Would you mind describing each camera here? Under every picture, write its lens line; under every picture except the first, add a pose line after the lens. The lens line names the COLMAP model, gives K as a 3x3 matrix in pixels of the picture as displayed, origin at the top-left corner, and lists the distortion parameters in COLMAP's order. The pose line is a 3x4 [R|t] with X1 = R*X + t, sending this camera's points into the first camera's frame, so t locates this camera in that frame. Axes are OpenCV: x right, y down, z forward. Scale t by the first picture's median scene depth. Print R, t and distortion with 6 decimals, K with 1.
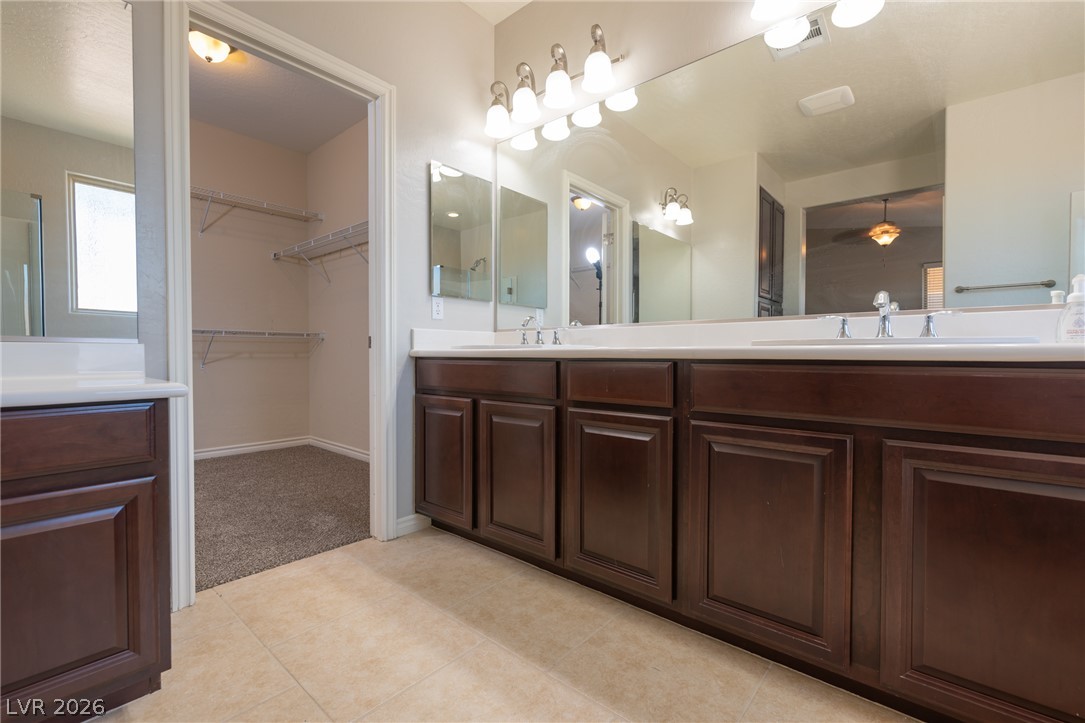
lens RADIAL K [[468.0, 0, 546.7], [0, 468.0, 362.1], [0, 0, 1]] dist [0.000959, 0.000130]
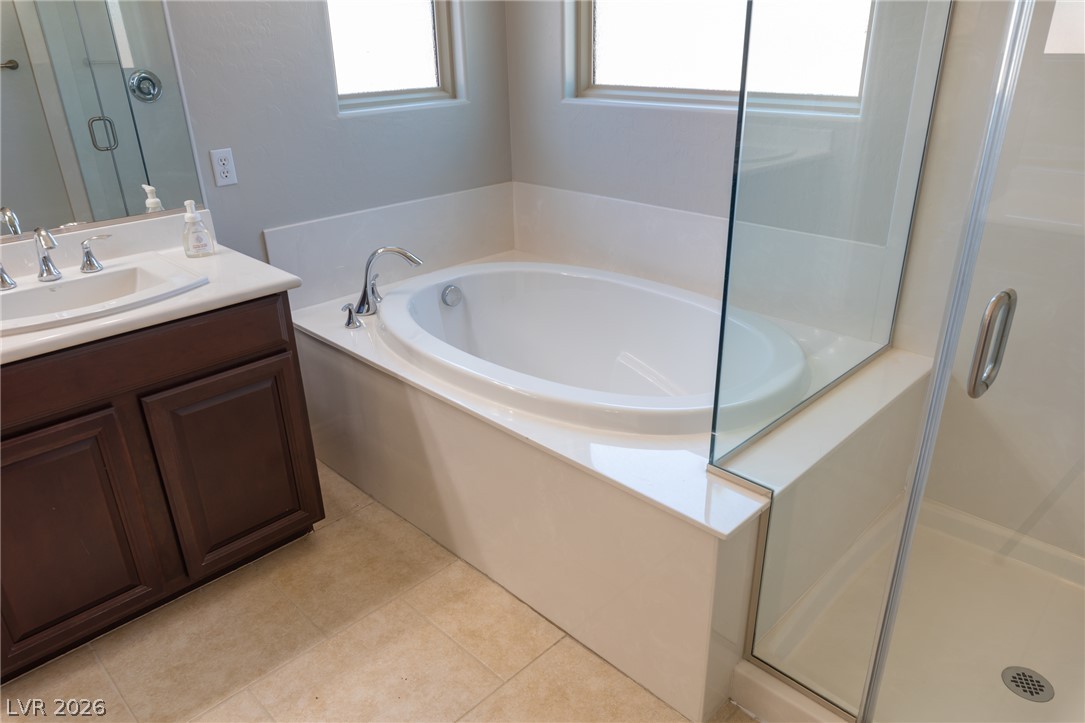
lens RADIAL K [[726.7, 0, 543.1], [0, 726.7, 373.1], [0, 0, 1]] dist [-0.001248, -0.002901]
pose [[0.066407, -0.422580, 0.903890, -0.450322], [0.033224, 0.906323, 0.421277, -0.361113], [-0.997239, 0.002055, 0.074226, -0.027009]]
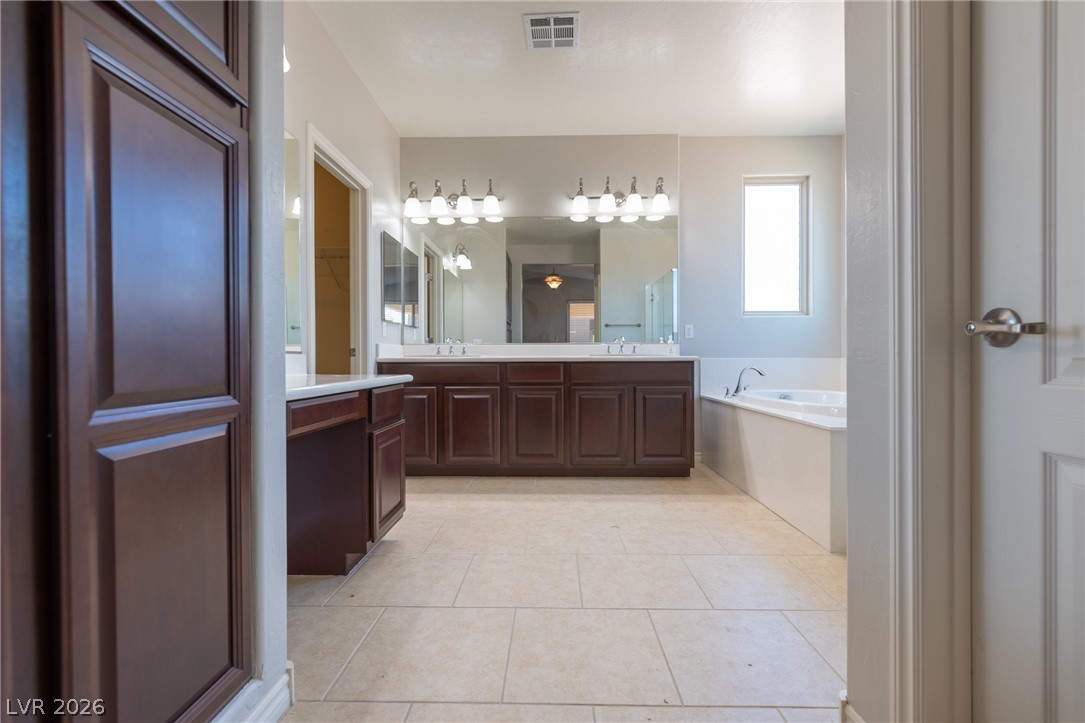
lens RADIAL K [[468.0, 0, 543.1], [0, 468.0, 358.9], [0, 0, 1]] dist [0.000959, 0.000130]
pose [[0.772580, -0.003426, 0.634908, -1.133360], [0.014561, 0.999818, -0.012323, 0.006220], [-0.634750, 0.018766, 0.772490, -0.669327]]
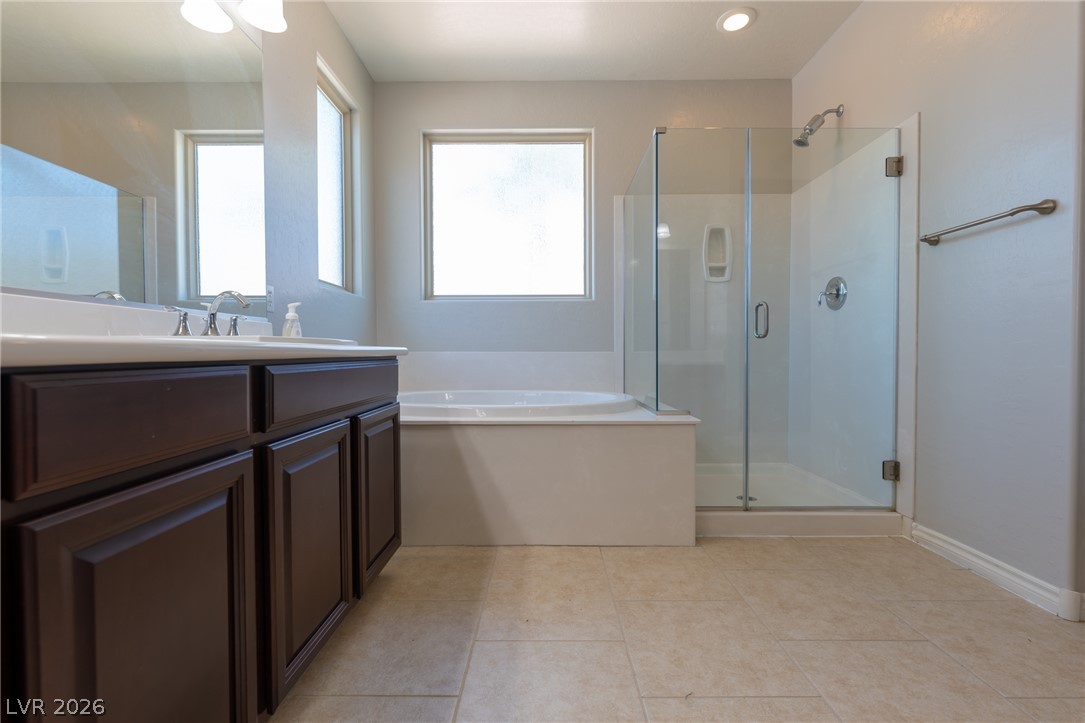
lens RADIAL K [[468.0, 0, 545.4], [0, 468.0, 357.9], [0, 0, 1]] dist [0.000959, 0.000130]
pose [[-0.654408, -0.010318, 0.756071, -0.413446], [0.010135, 0.999697, 0.022415, -0.014775], [-0.756074, 0.022331, -0.654105, 0.949943]]
